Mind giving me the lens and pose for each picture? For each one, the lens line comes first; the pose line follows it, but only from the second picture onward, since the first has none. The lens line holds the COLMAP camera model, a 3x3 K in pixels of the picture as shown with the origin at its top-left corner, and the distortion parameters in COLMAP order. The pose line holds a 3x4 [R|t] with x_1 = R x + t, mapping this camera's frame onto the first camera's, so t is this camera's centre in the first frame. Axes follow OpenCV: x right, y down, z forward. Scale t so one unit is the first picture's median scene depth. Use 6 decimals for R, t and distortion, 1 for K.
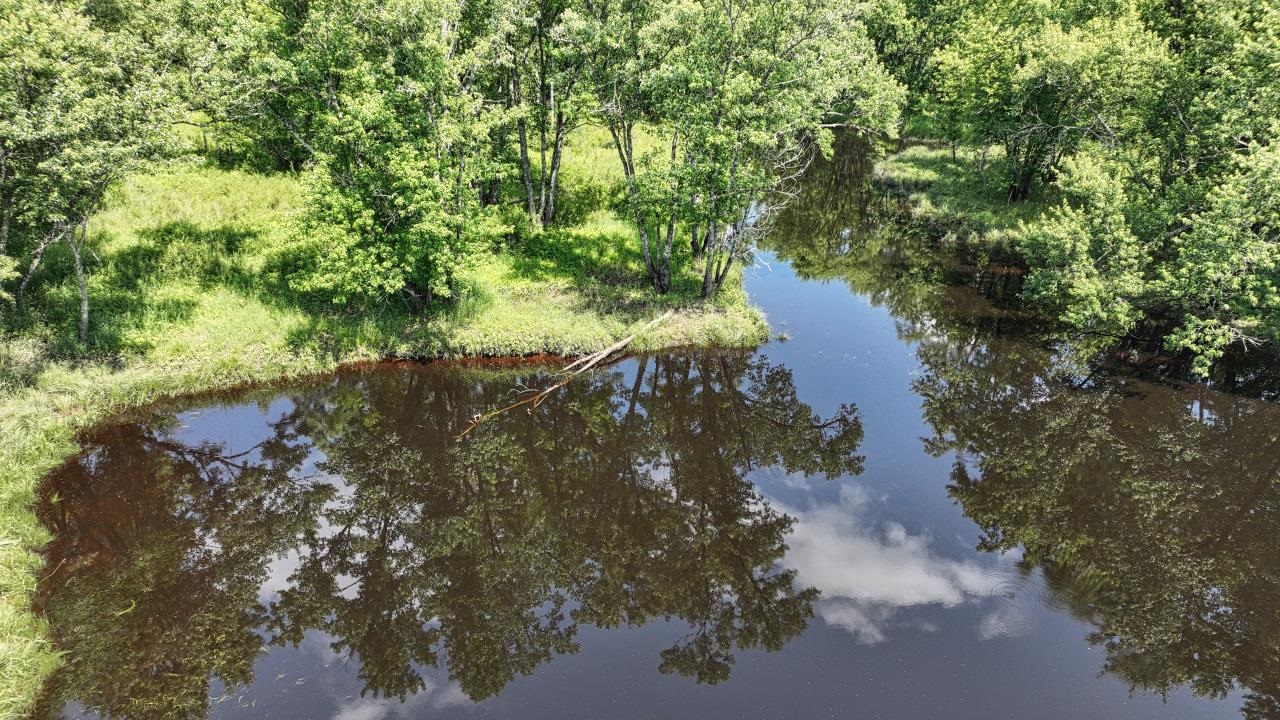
lens RADIAL K [[894.7, 0, 640.0], [0, 894.7, 360.0], [0, 0, 1]] dist [0.002719, 0.004041]
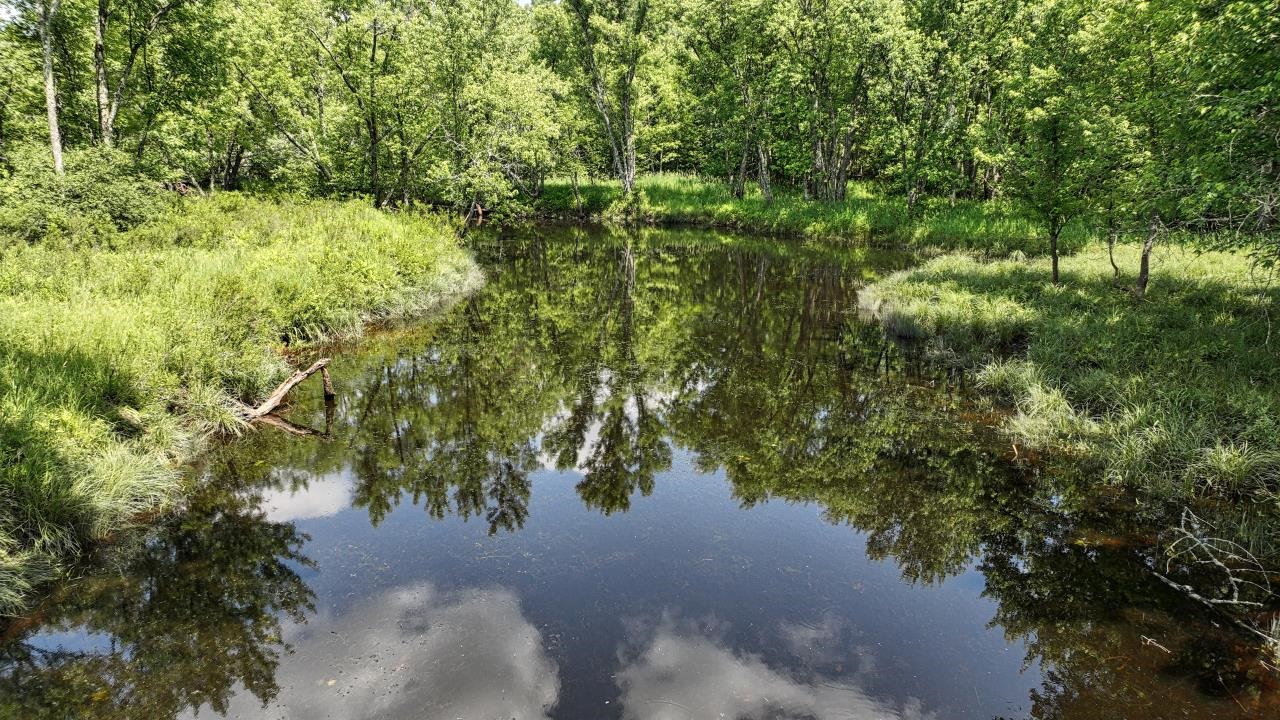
lens RADIAL K [[894.7, 0, 640.0], [0, 894.7, 360.0], [0, 0, 1]] dist [0.002719, 0.004041]
pose [[0.999978, -0.005114, 0.004315, 0.135626], [0.005777, 0.985231, -0.171135, -0.098618], [-0.003376, 0.171156, 0.985238, 0.510297]]
